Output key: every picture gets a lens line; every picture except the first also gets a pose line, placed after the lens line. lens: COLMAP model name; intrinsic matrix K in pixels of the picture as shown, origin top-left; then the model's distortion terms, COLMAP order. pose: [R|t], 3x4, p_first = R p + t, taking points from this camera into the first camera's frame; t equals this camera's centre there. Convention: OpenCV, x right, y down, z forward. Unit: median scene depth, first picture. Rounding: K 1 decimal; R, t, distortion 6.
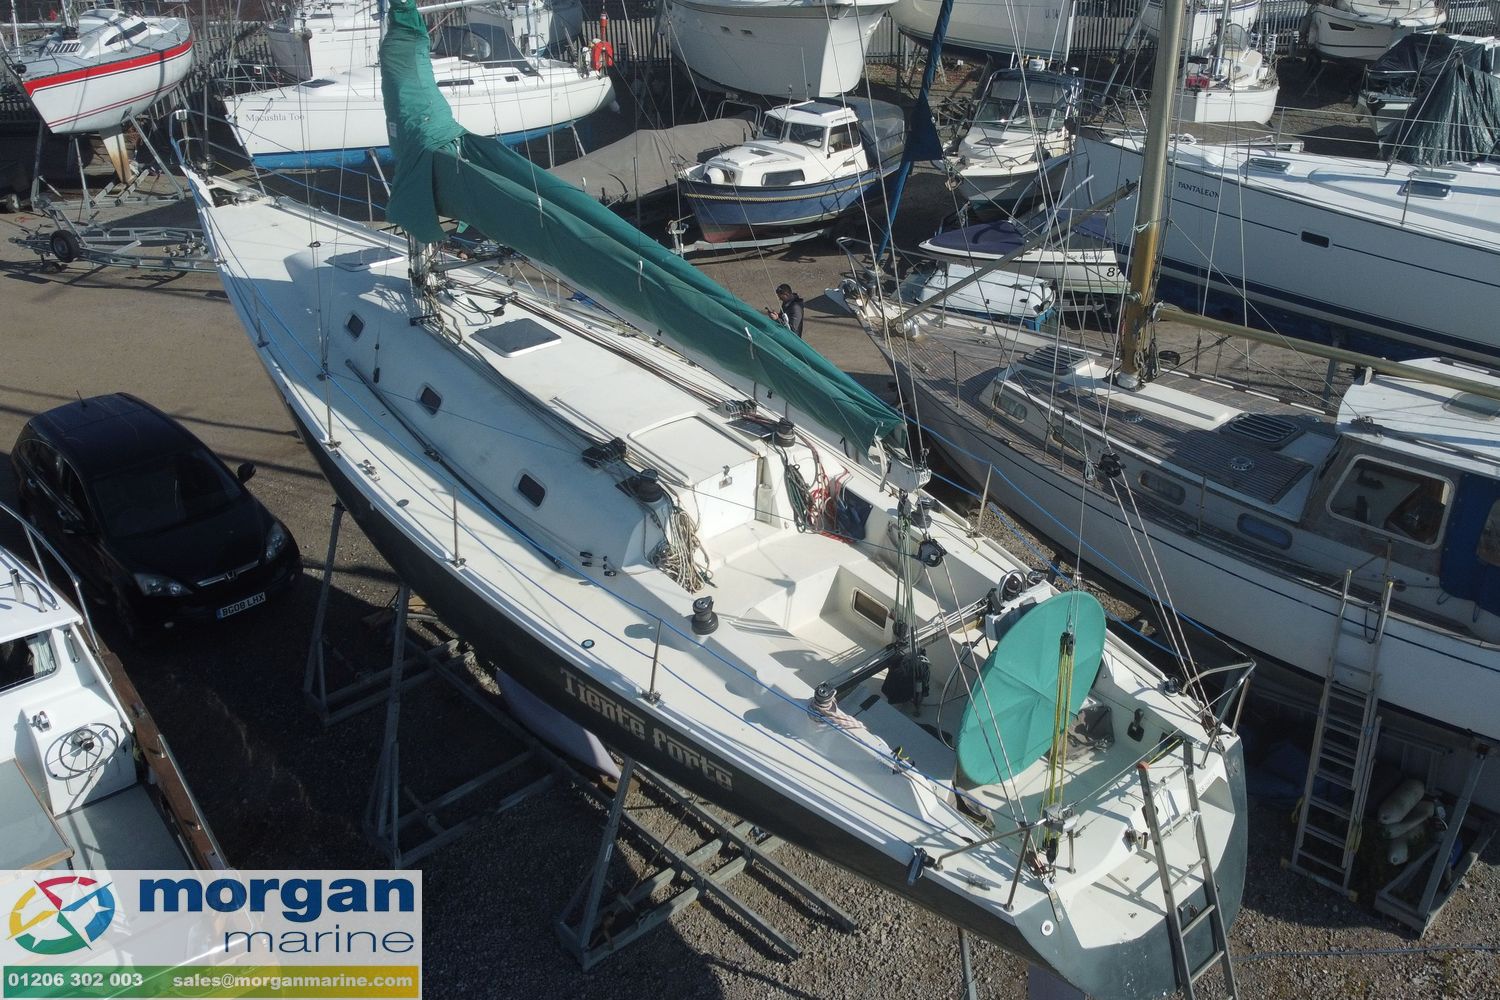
lens RADIAL K [[1379.9, 0, 853.4], [0, 1379.9, 466.9], [0, 0, 1]] dist [-0.003988, 0.002516]
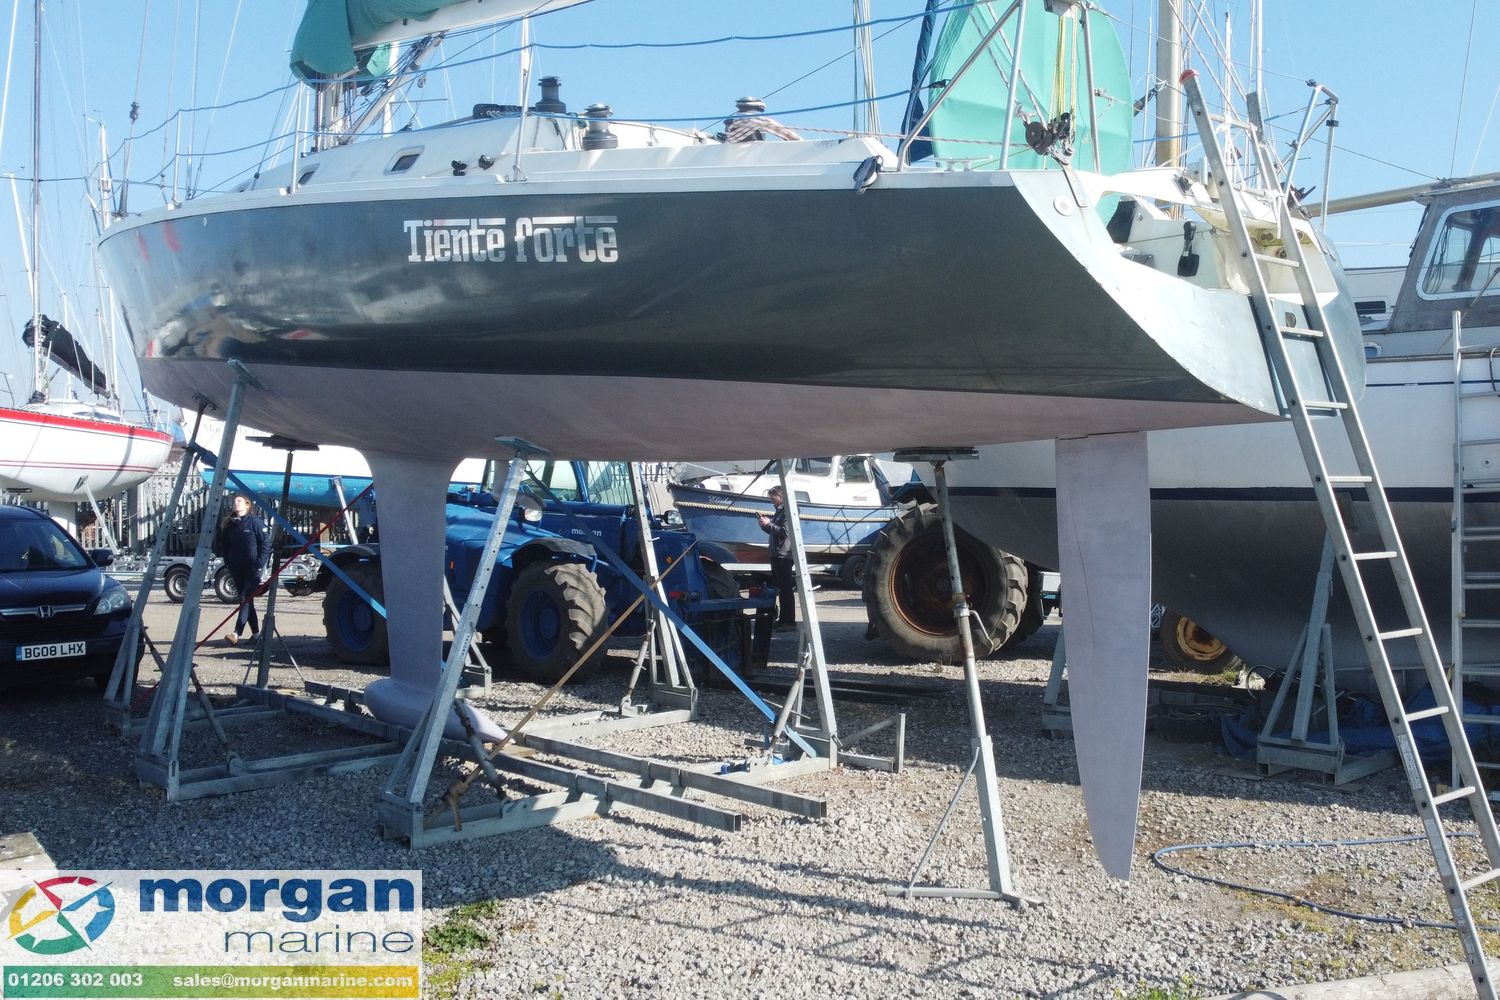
lens RADIAL K [[1489.9, 0, 886.8], [0, 1489.9, 531.3], [0, 0, 1]] dist [0.003684, -0.011172]
pose [[0.999832, -0.018336, 0.000295, 0.035248], [0.016901, 0.915107, -0.402856, 0.500093], [0.007117, 0.402793, 0.915263, 0.270341]]
